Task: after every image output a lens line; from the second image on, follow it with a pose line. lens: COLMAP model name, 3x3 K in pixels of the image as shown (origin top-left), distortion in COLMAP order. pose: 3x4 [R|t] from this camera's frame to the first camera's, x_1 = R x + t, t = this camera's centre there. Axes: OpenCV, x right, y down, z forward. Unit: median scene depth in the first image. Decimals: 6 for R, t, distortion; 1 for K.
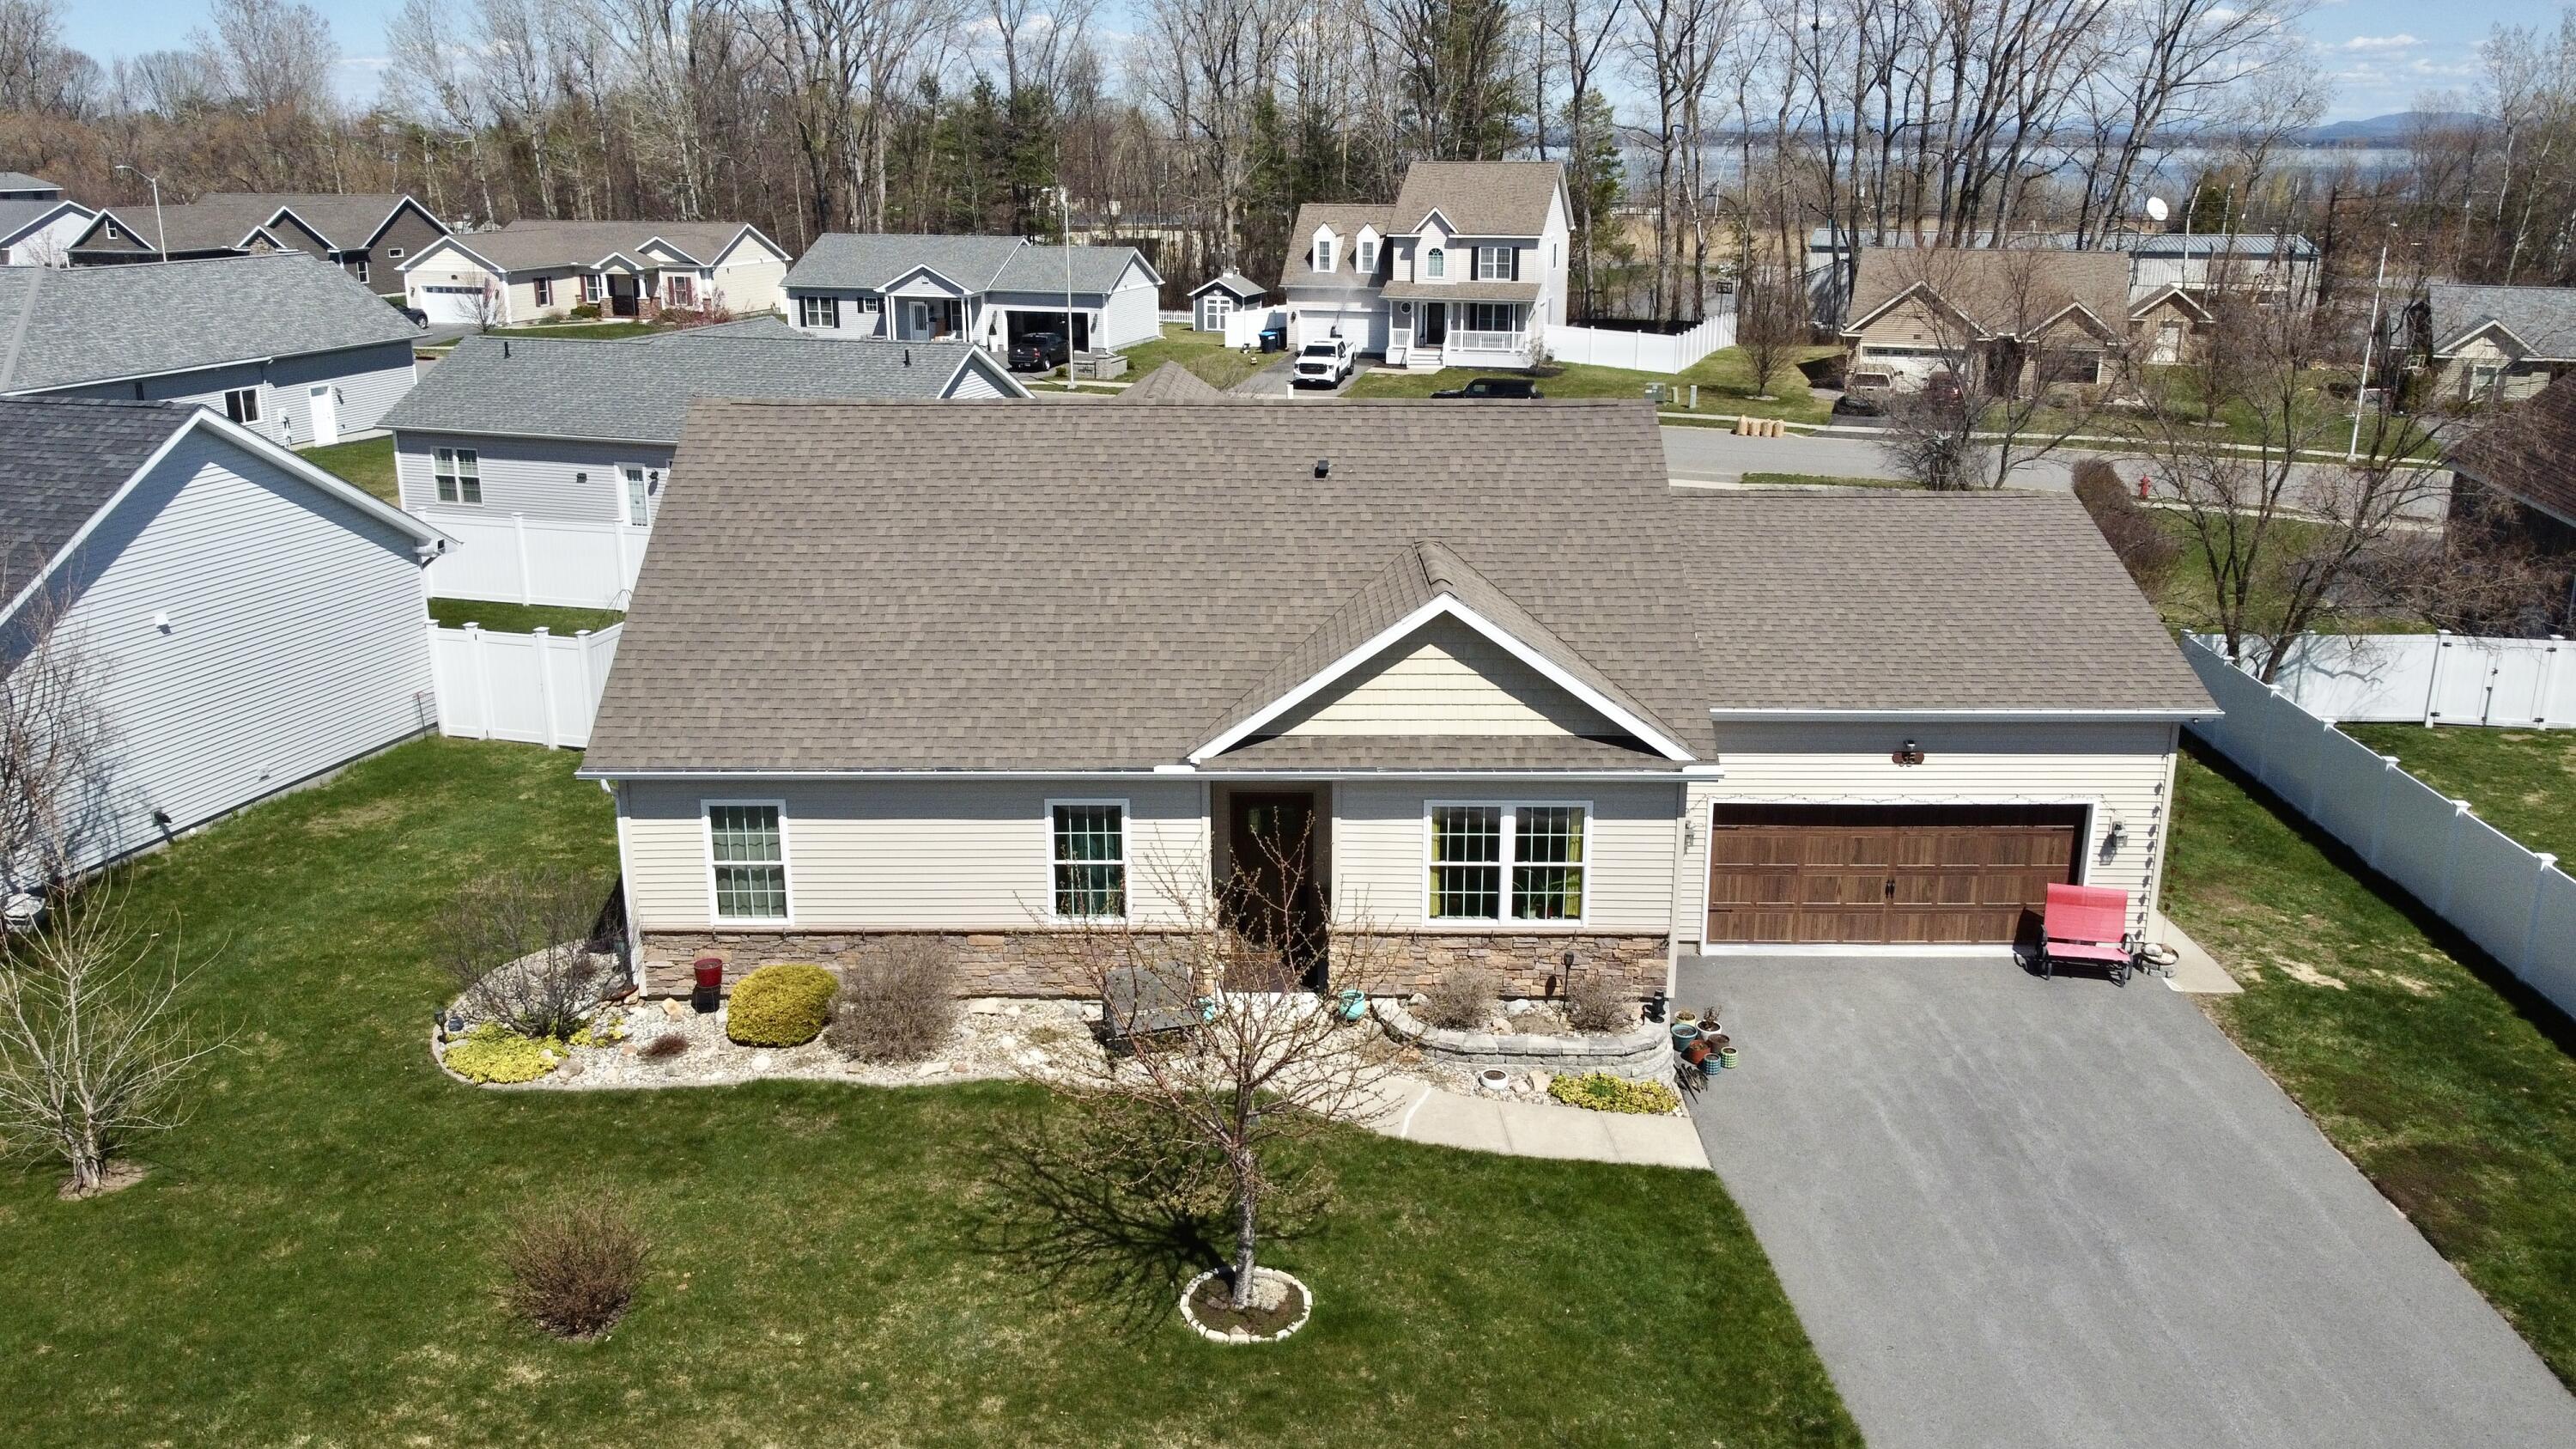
lens RADIAL K [[1948.7, 0, 1273.4], [0, 1948.7, 724.2], [0, 0, 1]] dist [0.006307, -0.019388]
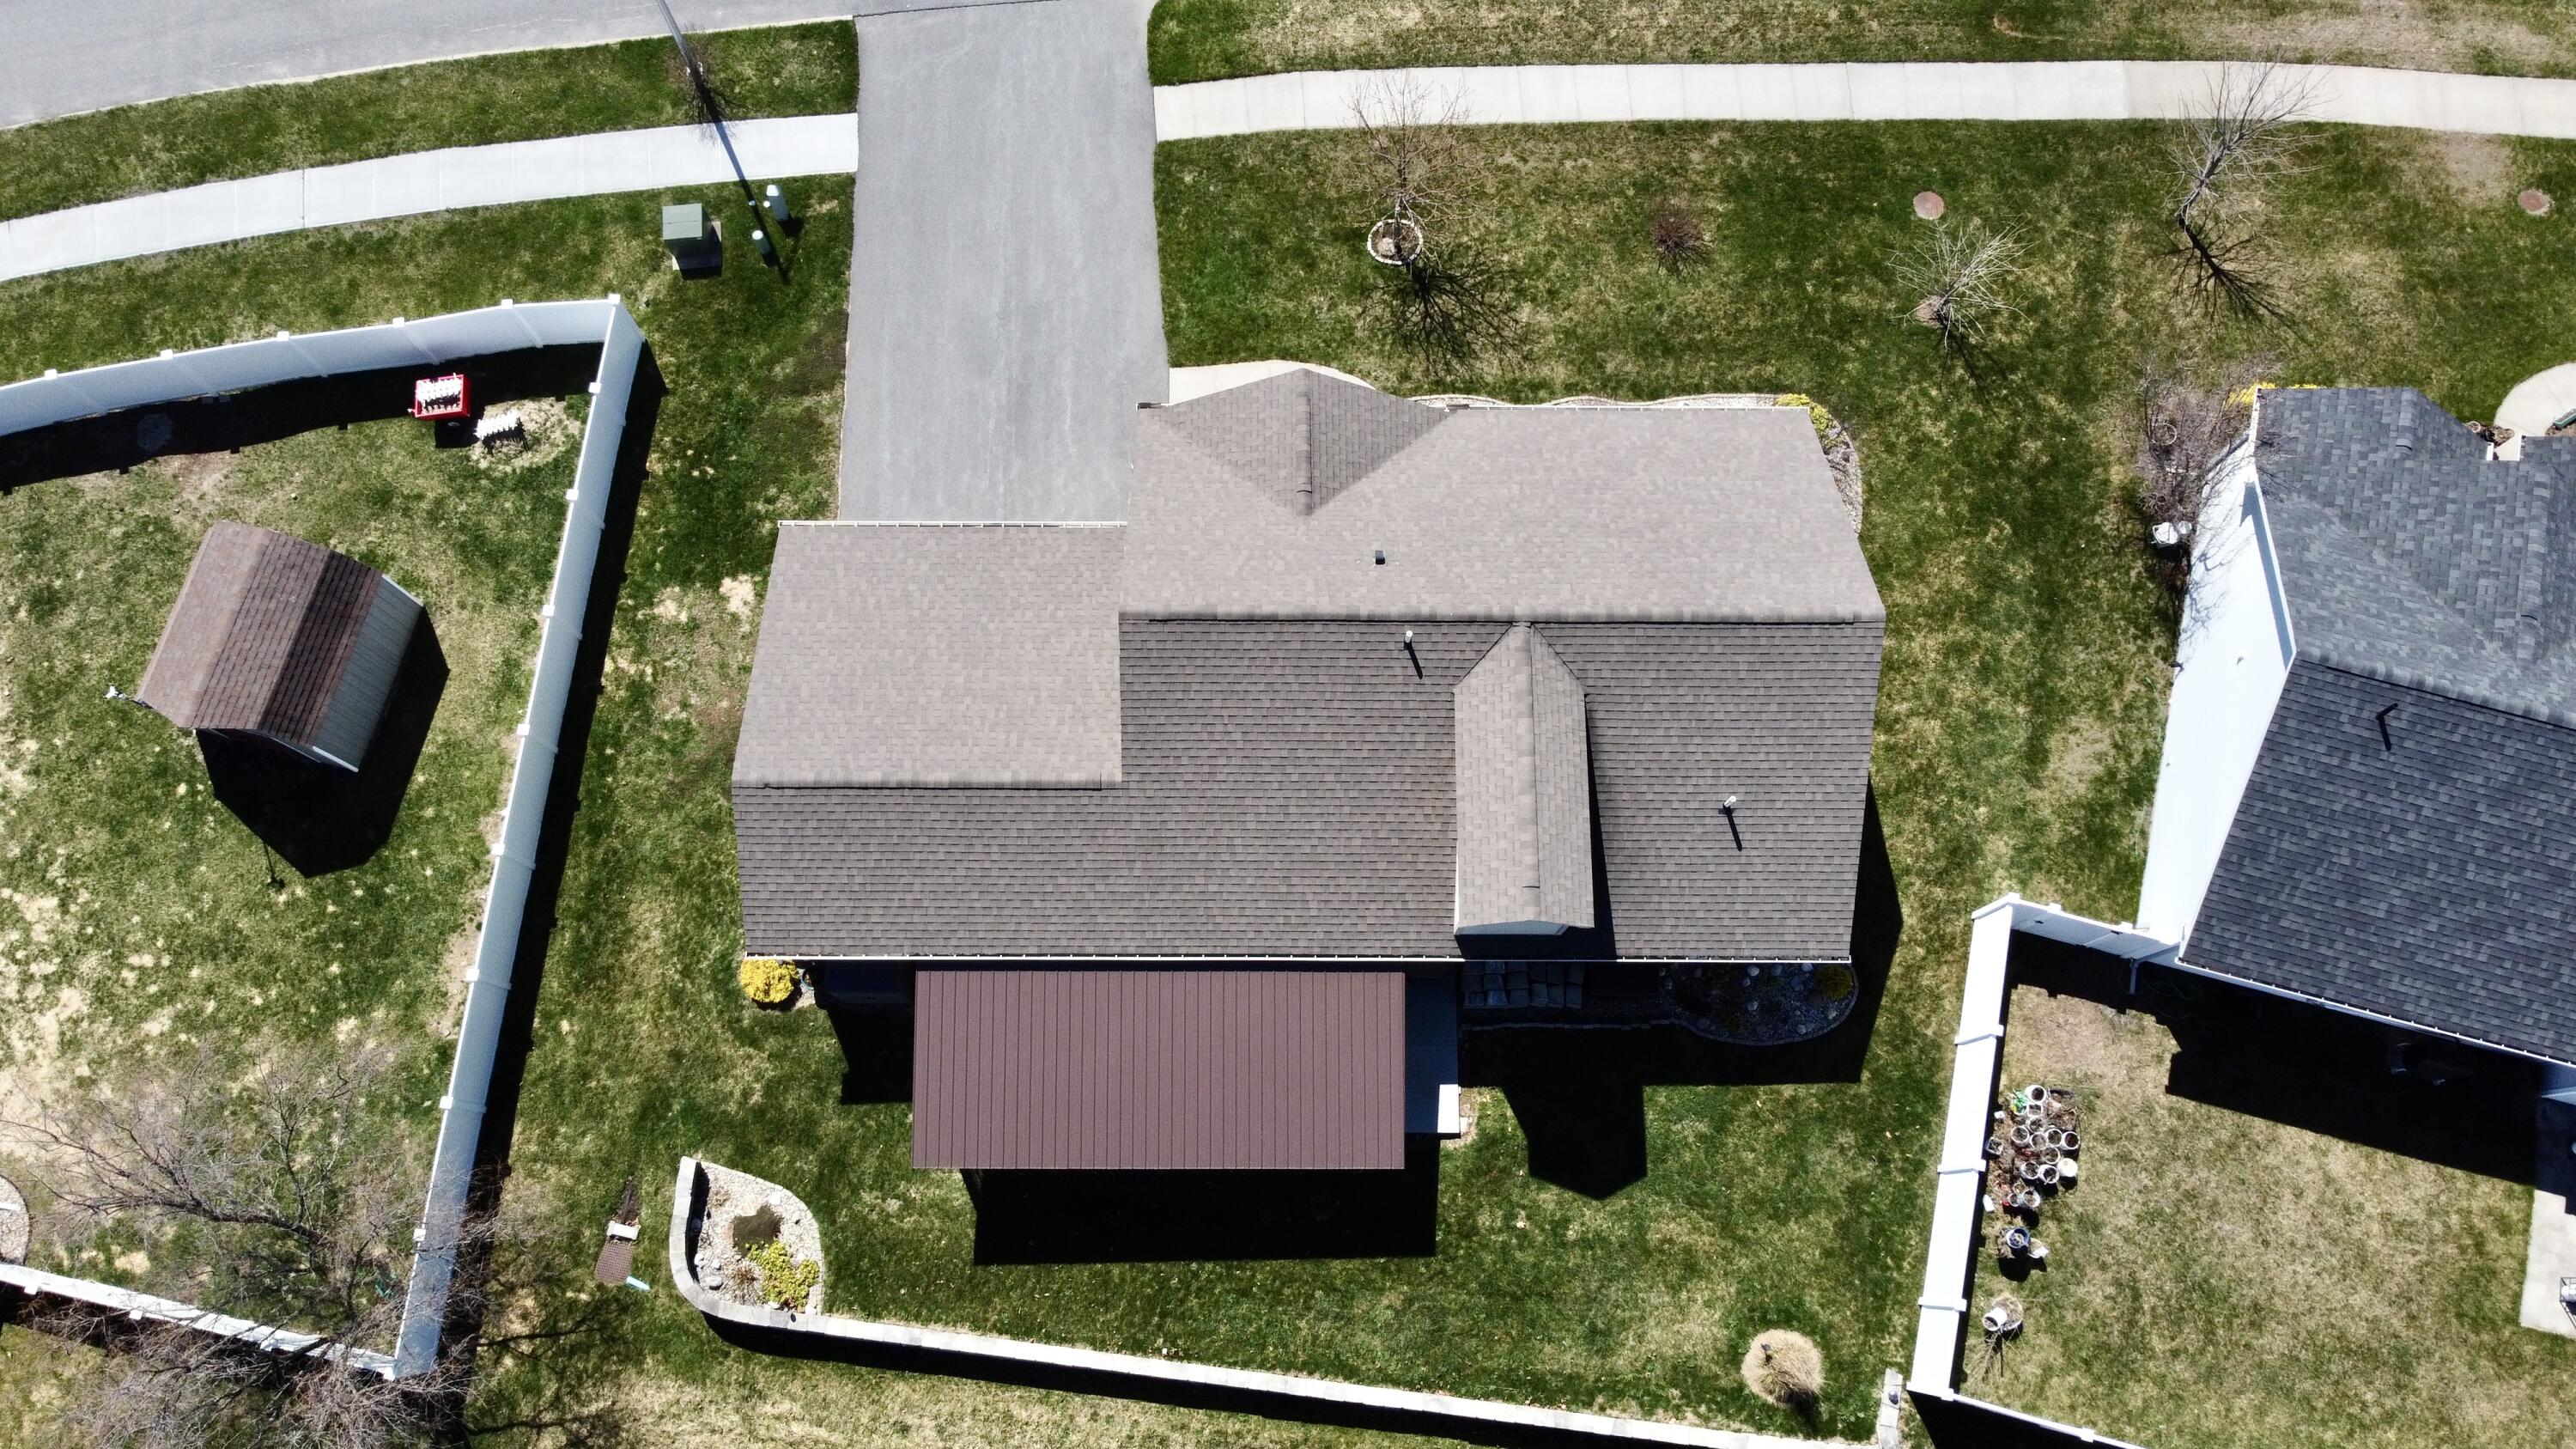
lens RADIAL K [[1948.7, 0, 1287.8], [0, 1948.7, 722.2], [0, 0, 1]] dist [0.006307, -0.019388]
pose [[-0.999912, 0.002980, -0.012900, 0.106013], [-0.012962, -0.021783, 0.999679, -1.466890], [0.002698, 0.999758, 0.021820, 1.074084]]
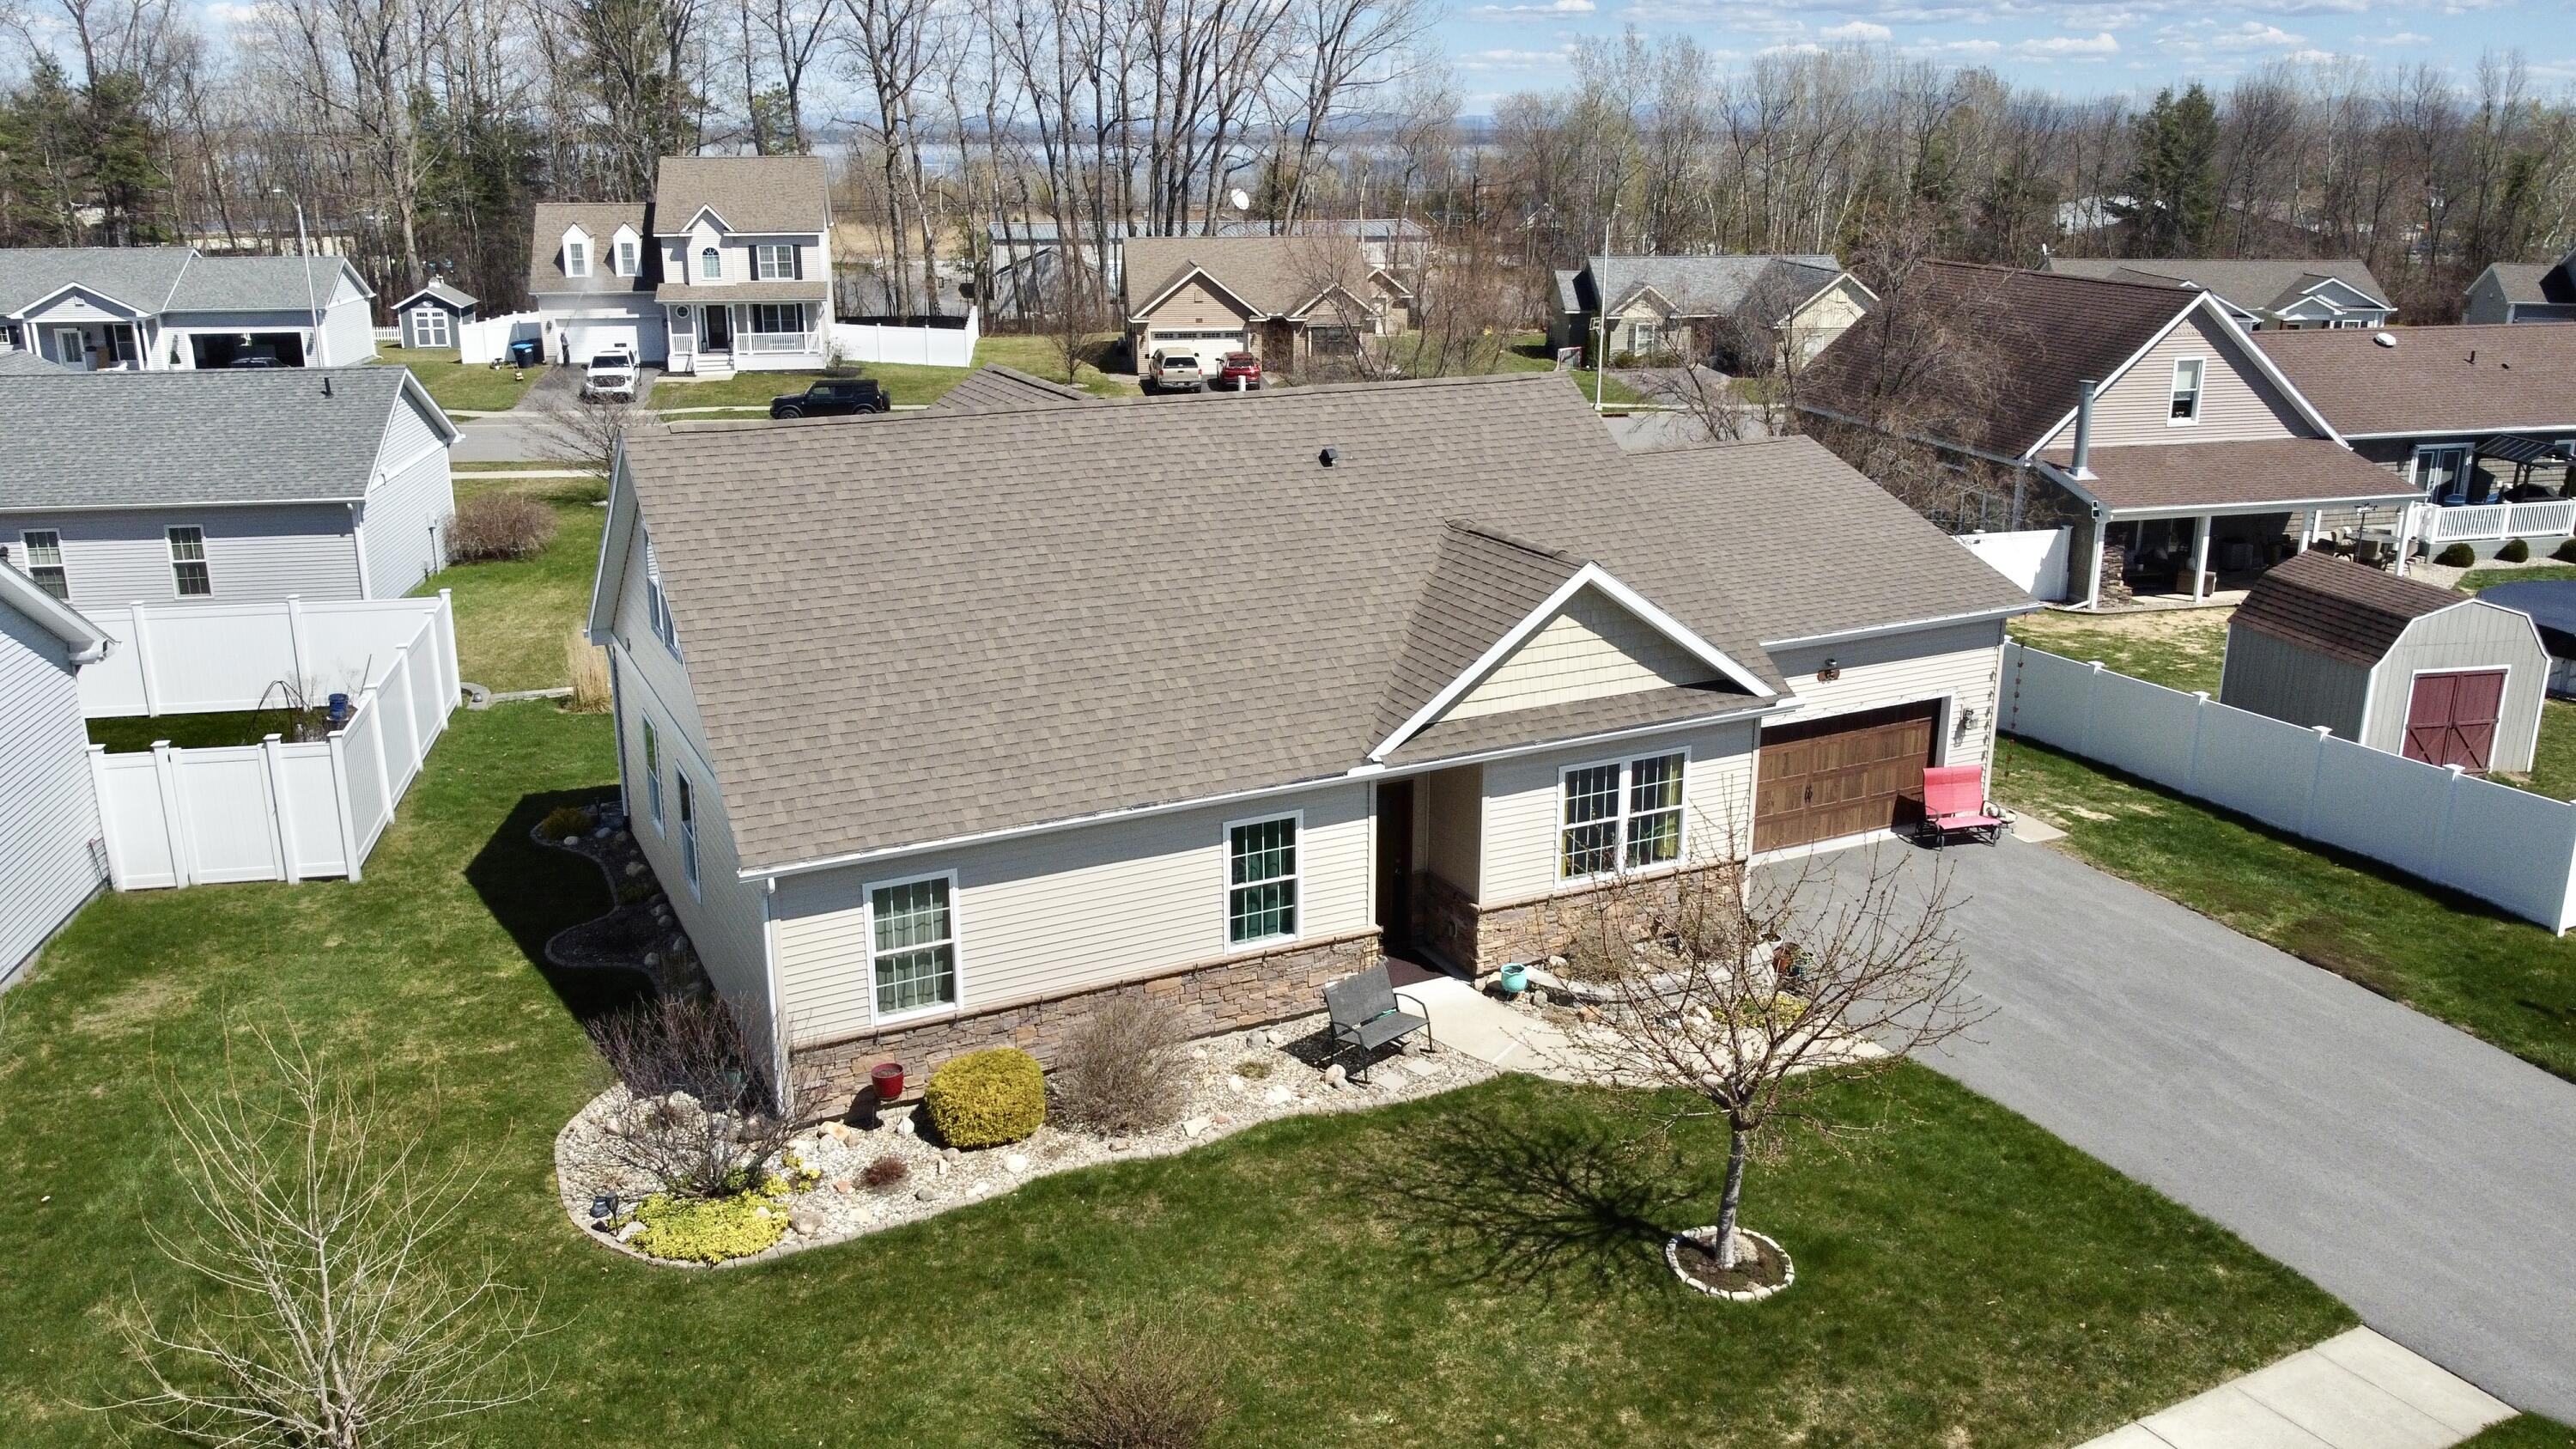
lens RADIAL K [[1948.7, 0, 1278.5], [0, 1948.7, 724.2], [0, 0, 1]] dist [0.006307, -0.019388]
pose [[0.890211, -0.131105, 0.436274, -0.443037], [0.130640, 0.990938, 0.031218, -0.030846], [-0.436413, 0.029204, 0.899272, 0.124815]]
